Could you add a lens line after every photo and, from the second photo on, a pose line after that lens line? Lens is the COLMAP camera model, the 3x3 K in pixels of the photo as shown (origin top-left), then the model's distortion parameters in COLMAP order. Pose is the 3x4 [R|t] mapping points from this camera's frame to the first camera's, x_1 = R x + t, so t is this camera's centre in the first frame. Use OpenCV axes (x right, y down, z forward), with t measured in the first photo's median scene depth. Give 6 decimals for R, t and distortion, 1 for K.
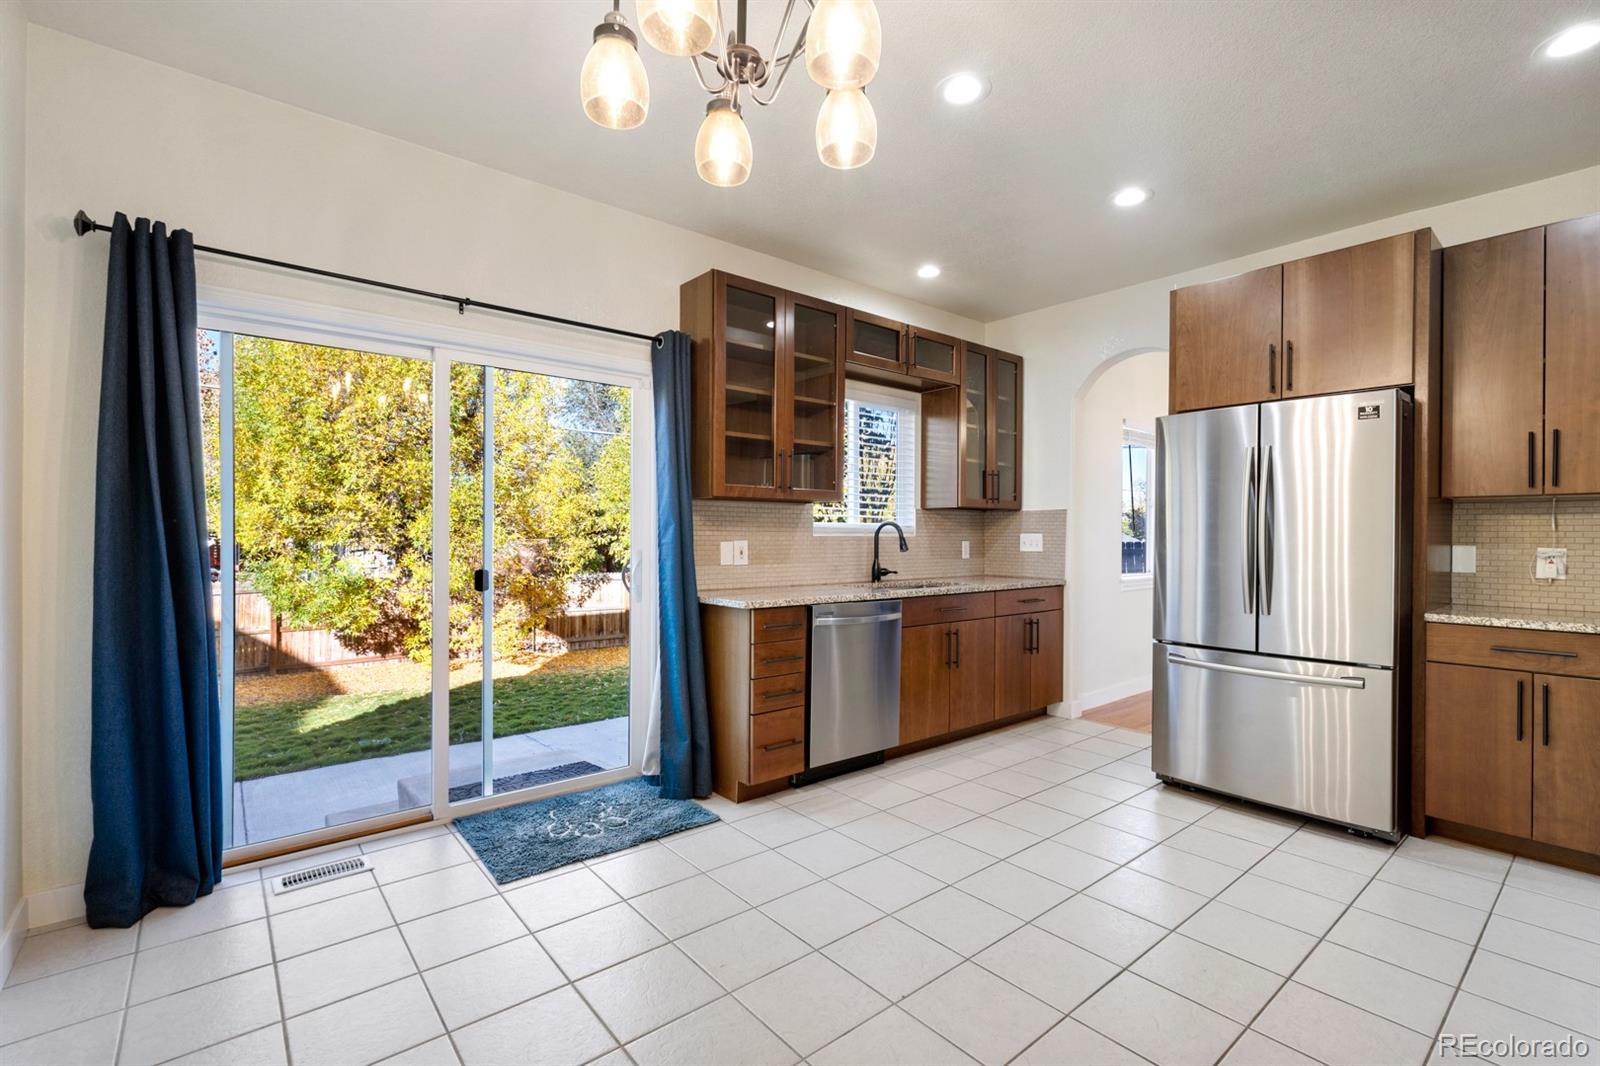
lens RADIAL K [[712.5, 0, 800.3], [0, 712.5, 535.3], [0, 0, 1]] dist [-0.002518, -0.000197]
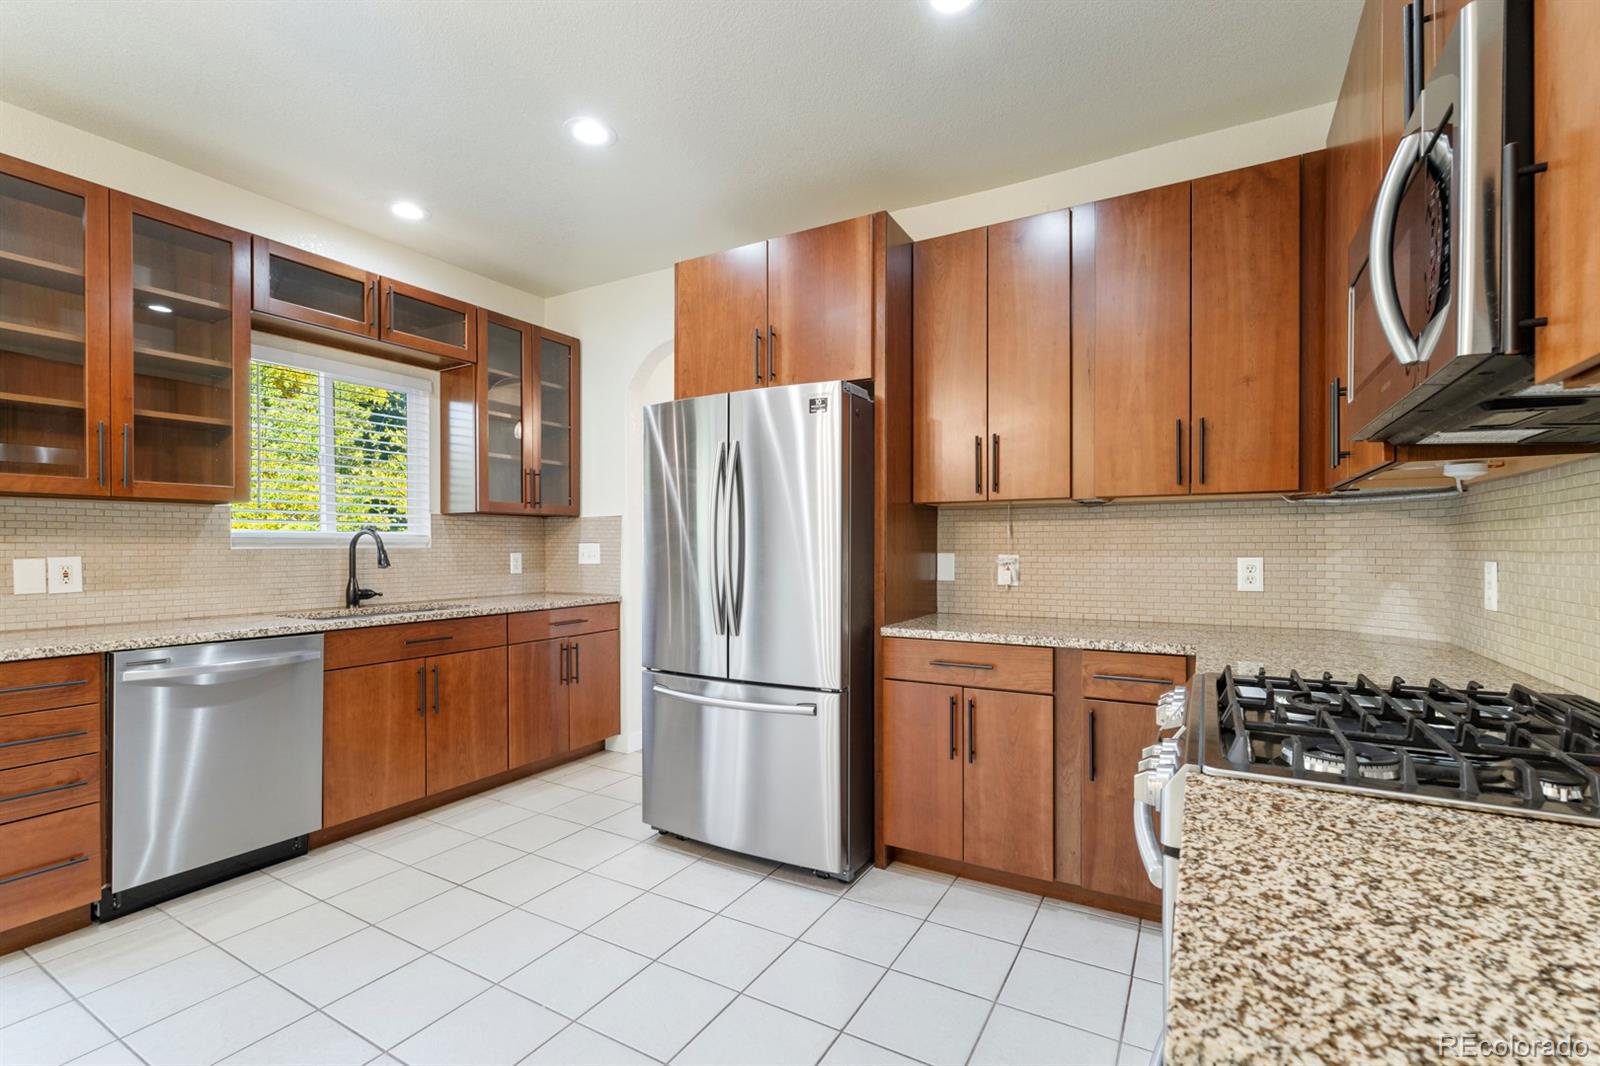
lens RADIAL K [[712.5, 0, 795.6], [0, 712.5, 549.3], [0, 0, 1]] dist [-0.002518, -0.000197]
pose [[0.939077, -0.009890, 0.343564, 0.377791], [0.007633, 0.999939, 0.007923, 0.000028], [-0.343621, -0.004818, 0.939096, 0.138889]]
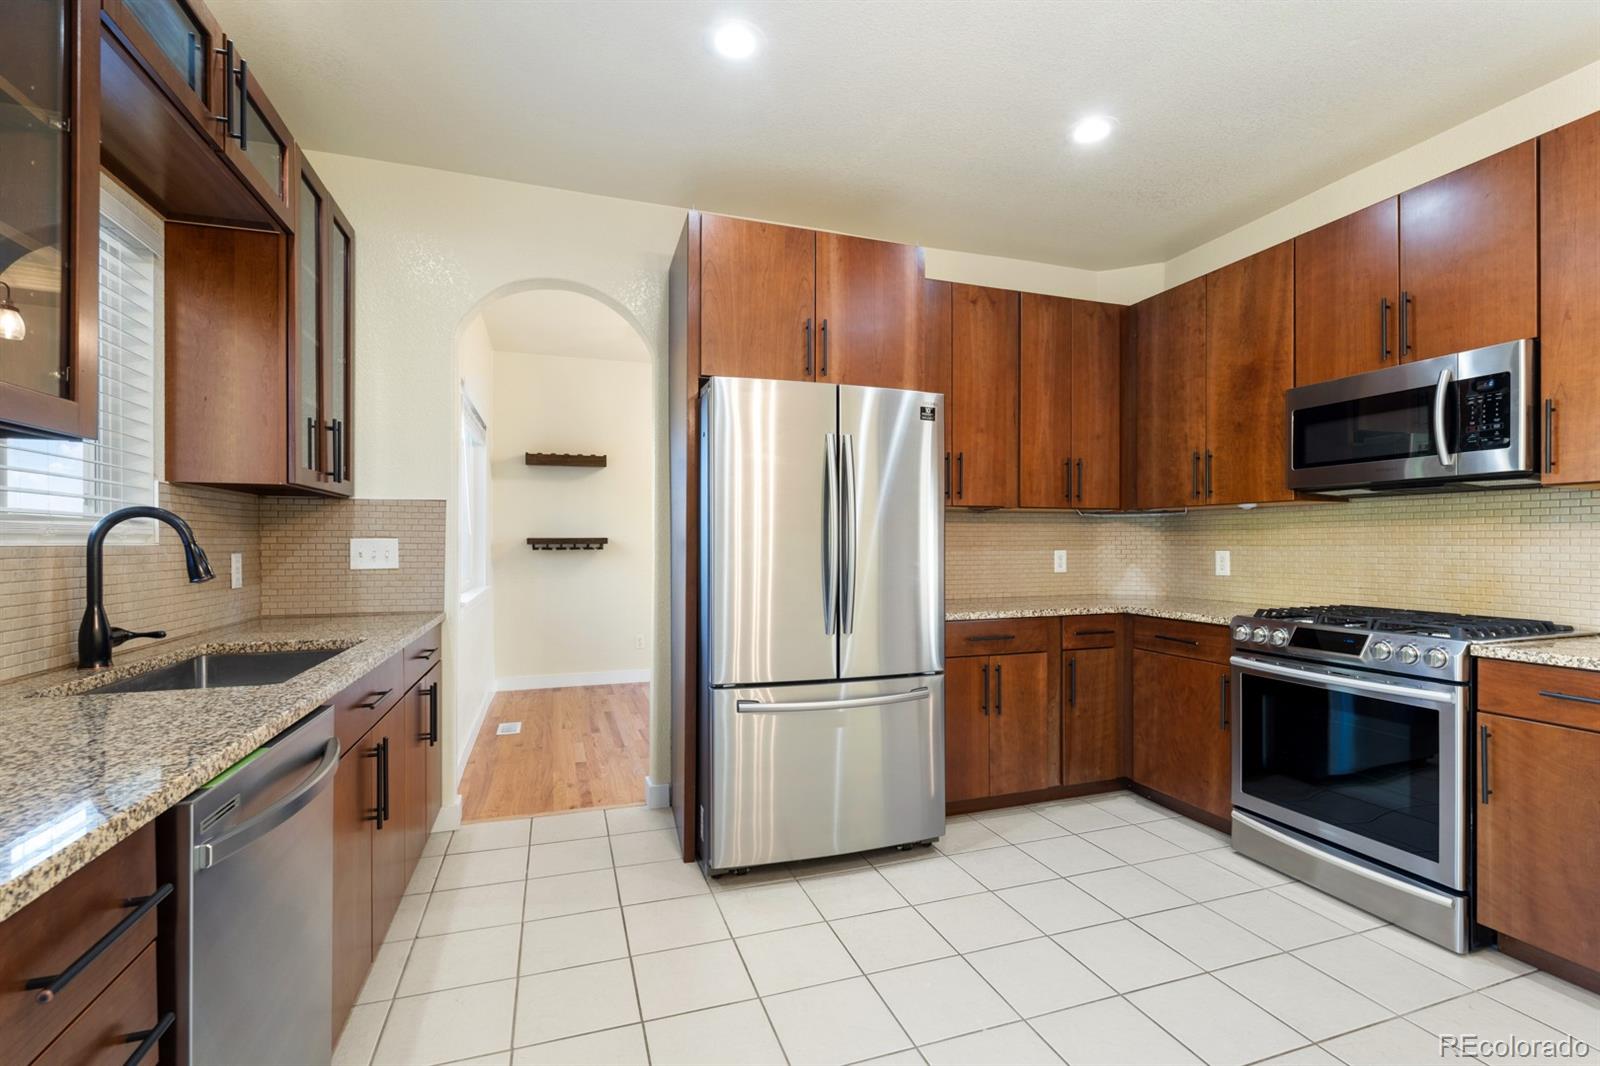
lens RADIAL K [[712.5, 0, 803.2], [0, 712.5, 548.2], [0, 0, 1]] dist [-0.002518, -0.000197]
pose [[0.361182, -0.013278, 0.932401, -0.141313], [0.002762, 0.999909, 0.013169, -0.001688], [-0.932491, -0.002181, 0.361186, 0.656745]]
